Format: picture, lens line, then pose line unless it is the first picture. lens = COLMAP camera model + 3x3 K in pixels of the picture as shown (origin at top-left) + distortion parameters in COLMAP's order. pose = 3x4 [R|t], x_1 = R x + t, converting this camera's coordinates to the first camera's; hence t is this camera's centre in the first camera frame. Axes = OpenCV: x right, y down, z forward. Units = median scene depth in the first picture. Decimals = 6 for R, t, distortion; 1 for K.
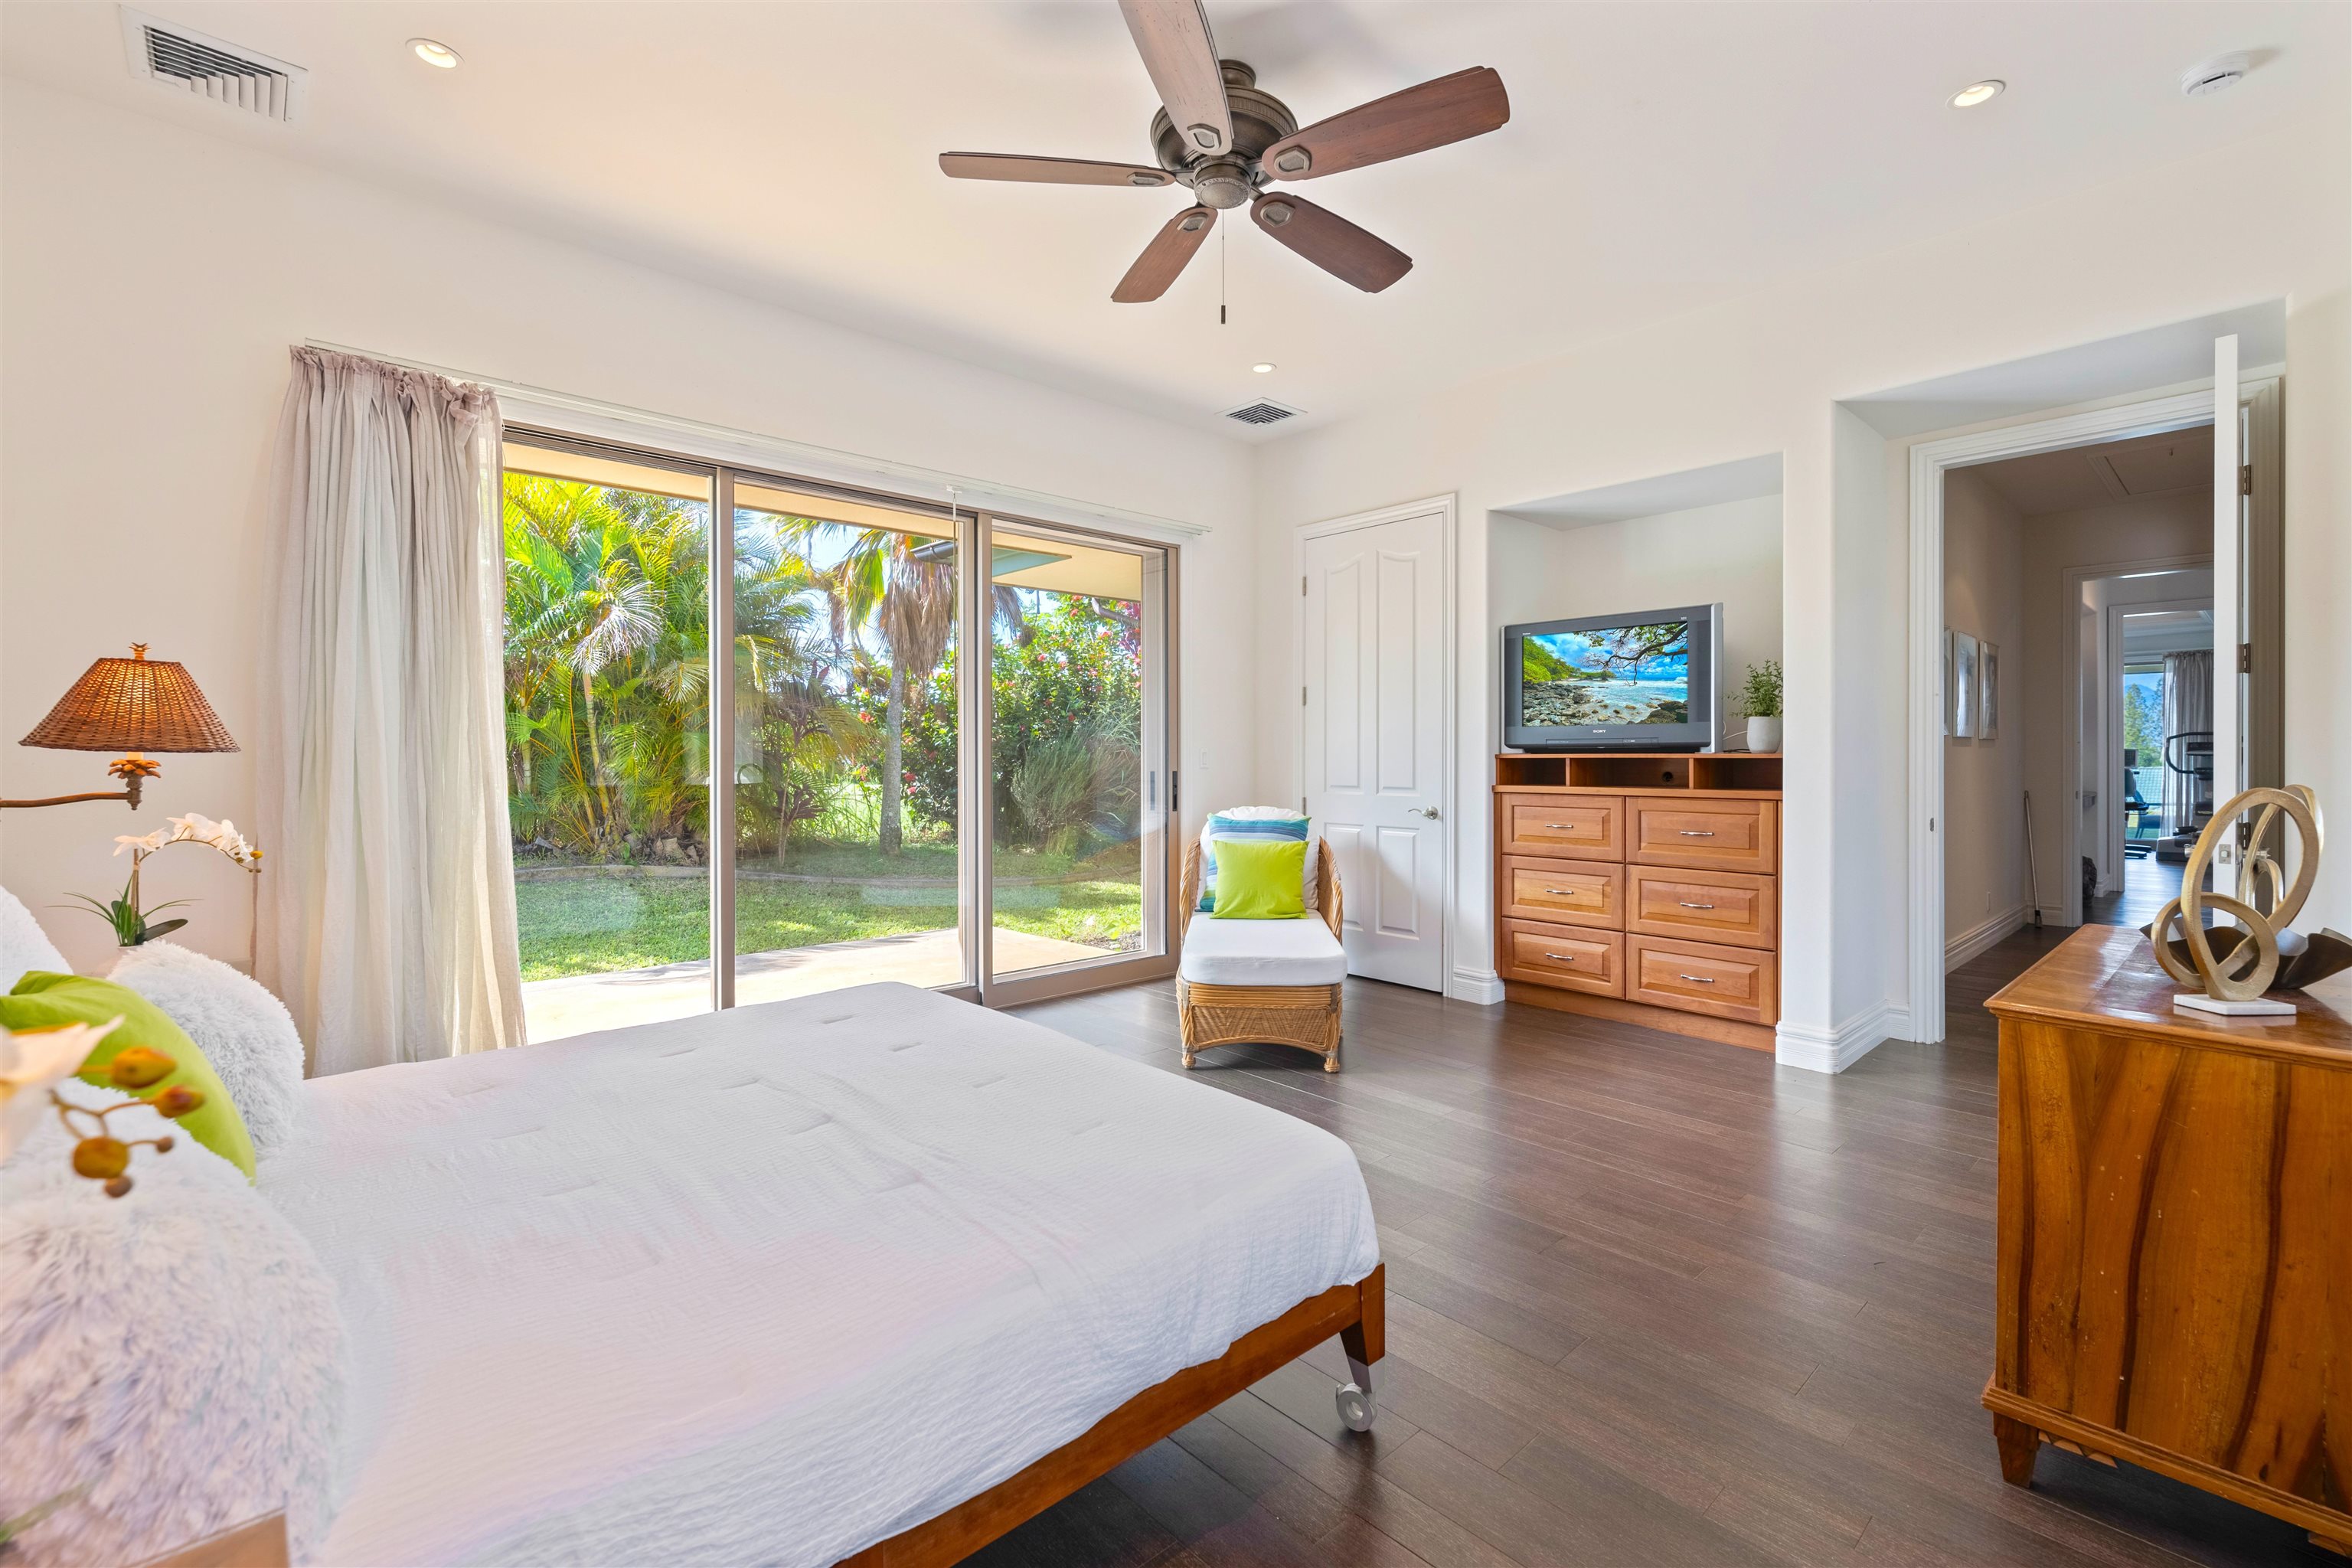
lens RADIAL K [[1018.6, 0, 1179.2], [0, 1018.6, 762.6], [0, 0, 1]] dist [0.000272, 0.000070]
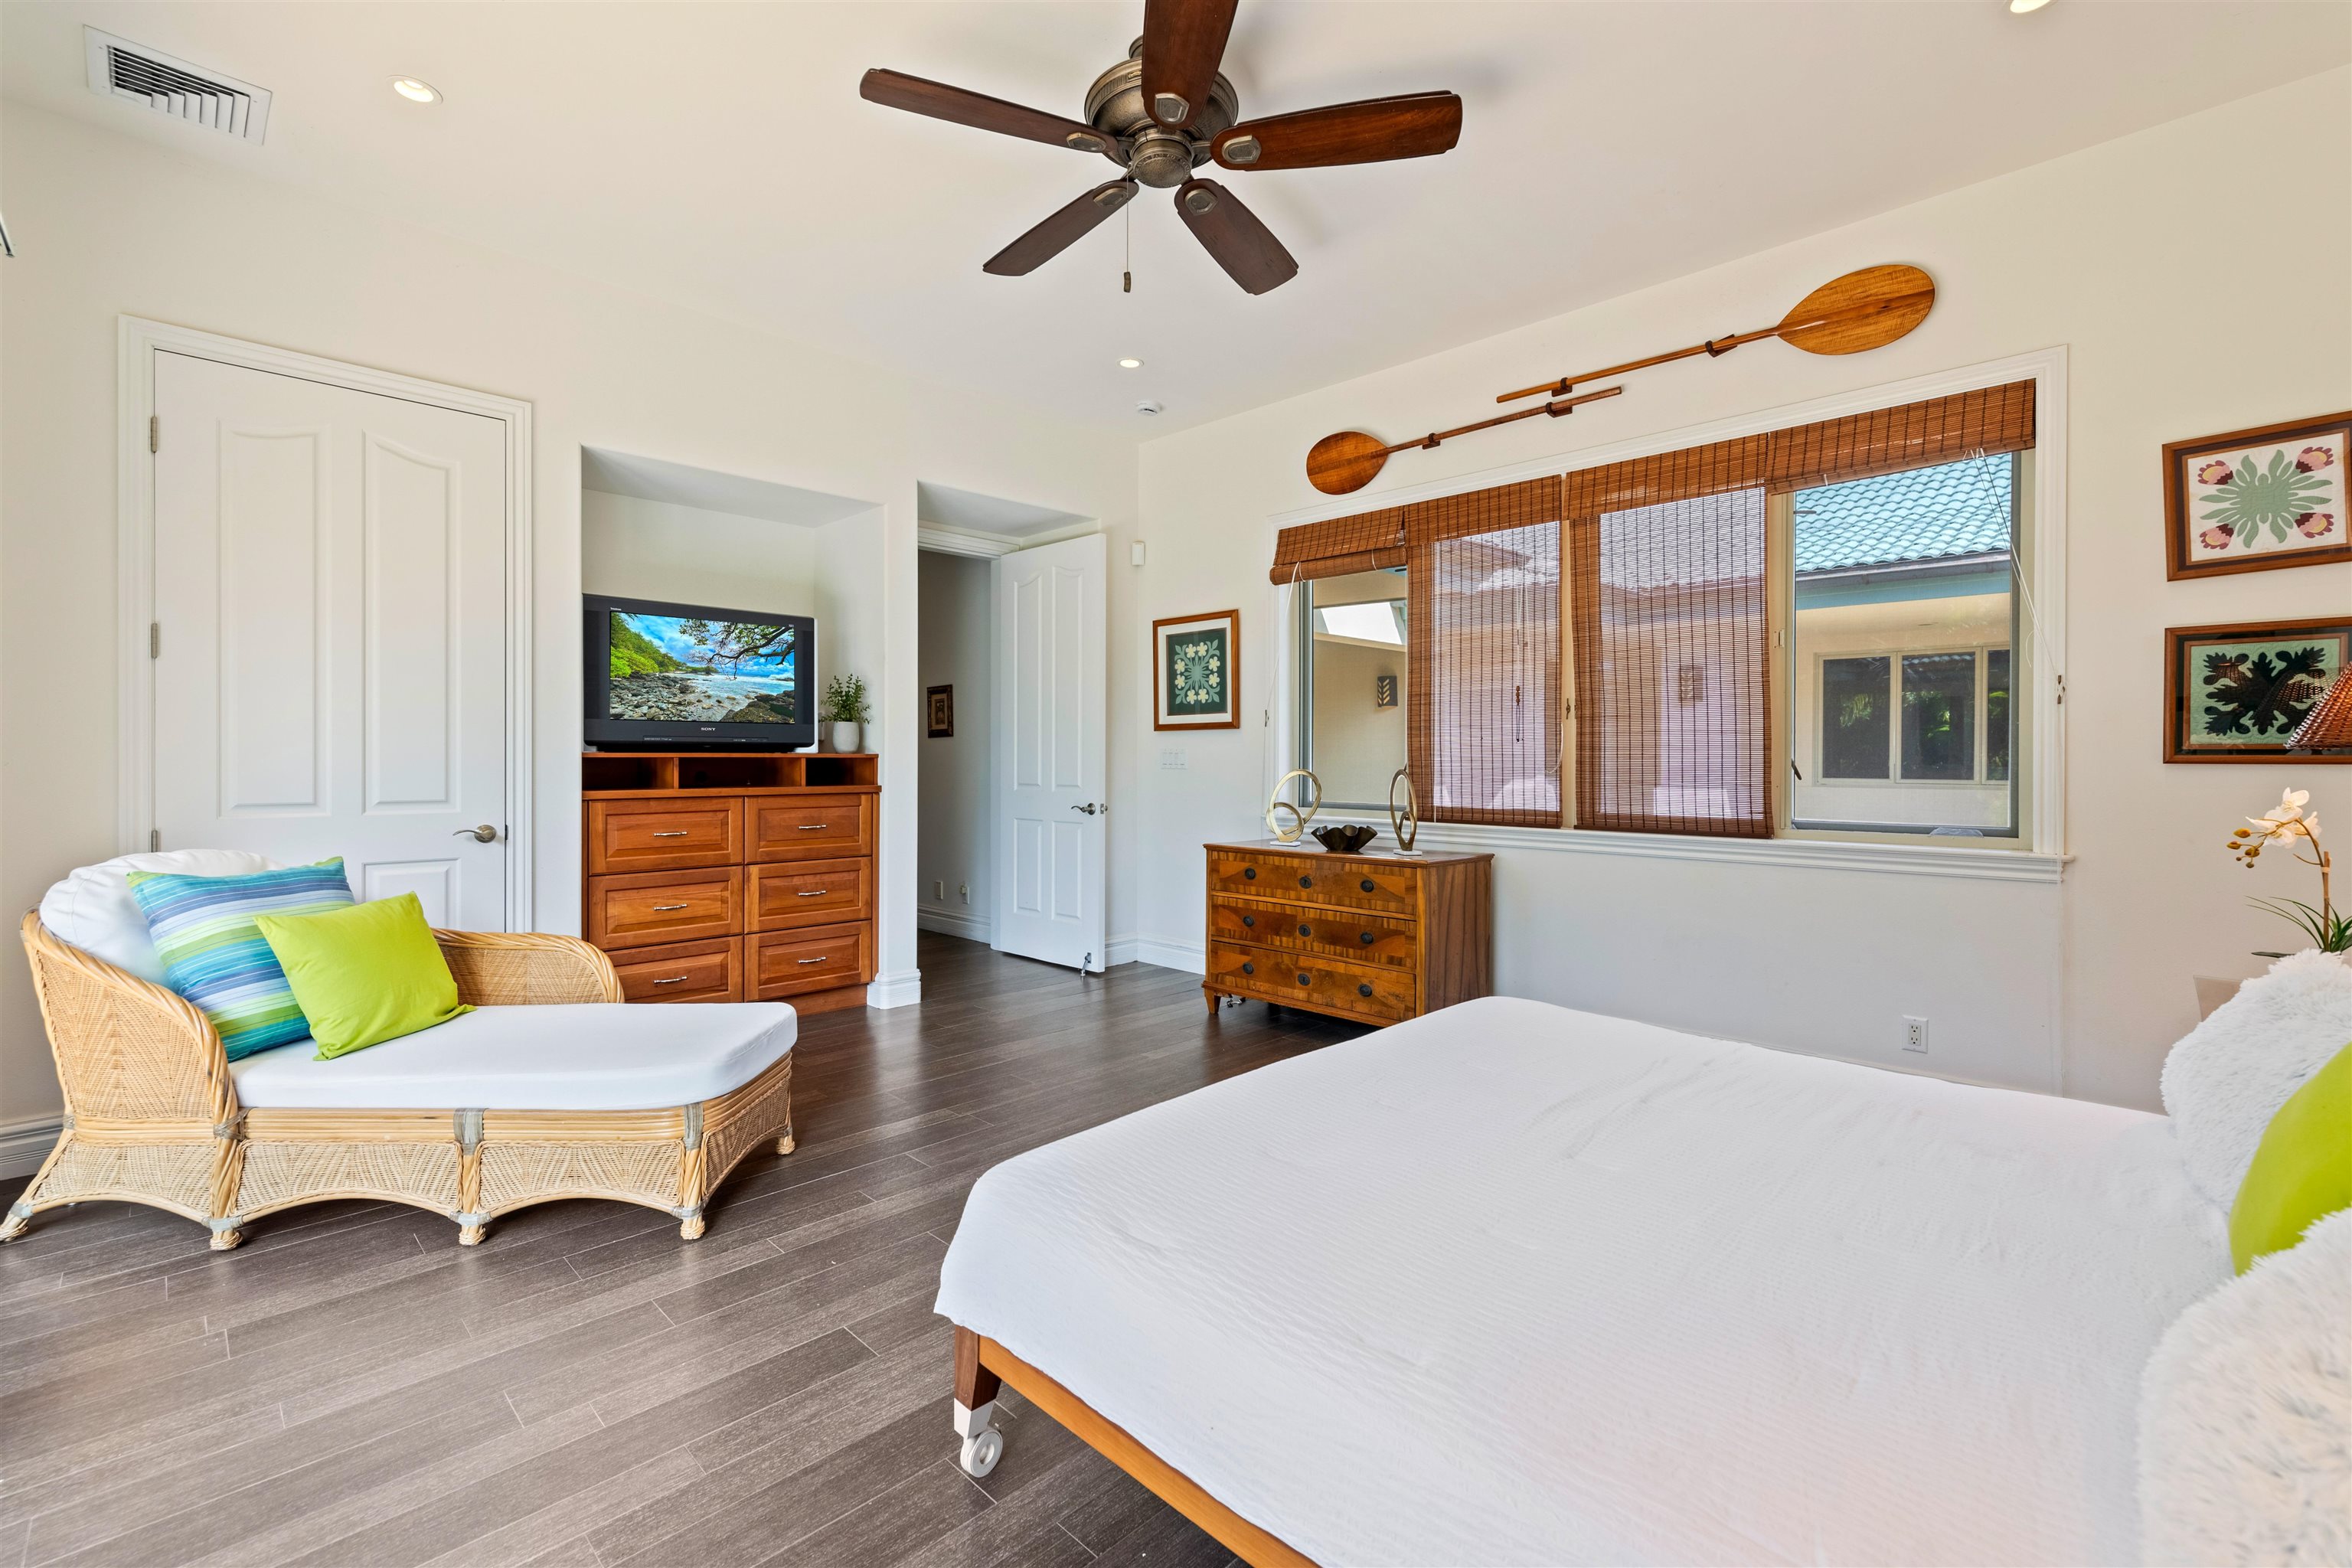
lens RADIAL K [[1018.6, 0, 1179.2], [0, 1018.6, 762.6], [0, 0, 1]] dist [0.000272, 0.000070]
pose [[-0.055195, -0.004983, 0.998463, -0.567700], [0.004159, 0.999978, 0.005220, -0.002621], [-0.998467, 0.004440, -0.055173, 0.640087]]
